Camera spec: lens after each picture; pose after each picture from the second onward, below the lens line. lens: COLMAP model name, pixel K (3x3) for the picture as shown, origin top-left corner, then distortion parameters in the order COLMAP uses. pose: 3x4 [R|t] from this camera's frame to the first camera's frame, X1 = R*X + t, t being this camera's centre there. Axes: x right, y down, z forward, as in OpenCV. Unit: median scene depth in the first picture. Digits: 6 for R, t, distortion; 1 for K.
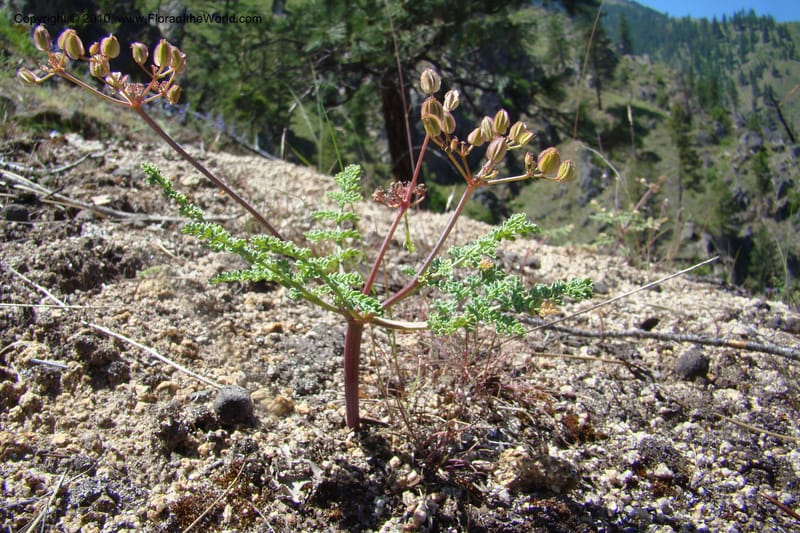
lens RADIAL K [[755.0, 0, 398.9], [0, 755.0, 248.2], [0, 0, 1]] dist [-0.192211, 0.146685]
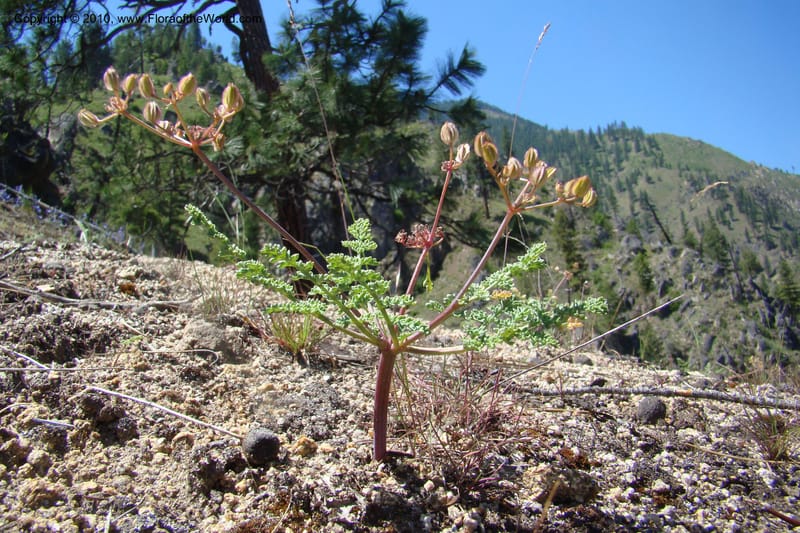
lens RADIAL K [[755.0, 0, 398.9], [0, 755.0, 248.2], [0, 0, 1]] dist [-0.192211, 0.146685]
pose [[0.988927, -0.016474, 0.147486, -0.141404], [0.038324, 0.988458, -0.146565, 0.076844], [-0.143369, 0.150595, 0.978145, -0.050811]]
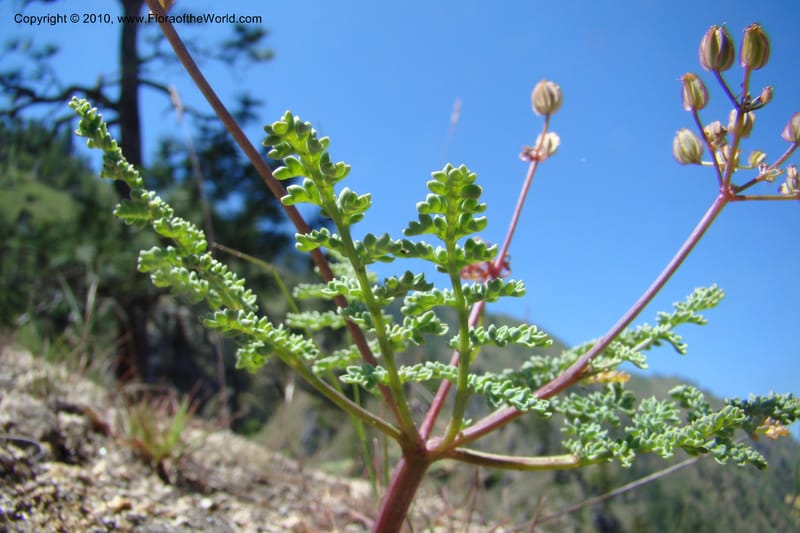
lens RADIAL K [[733.0, 0, 422.2], [0, 733.0, 274.6], [0, 0, 1]] dist [-0.199229, 0.090472]
pose [[0.912271, 0.176862, 0.369433, -0.194425], [-0.053864, 0.945937, -0.319847, 0.099465], [-0.406029, 0.271888, 0.872478, 0.349369]]
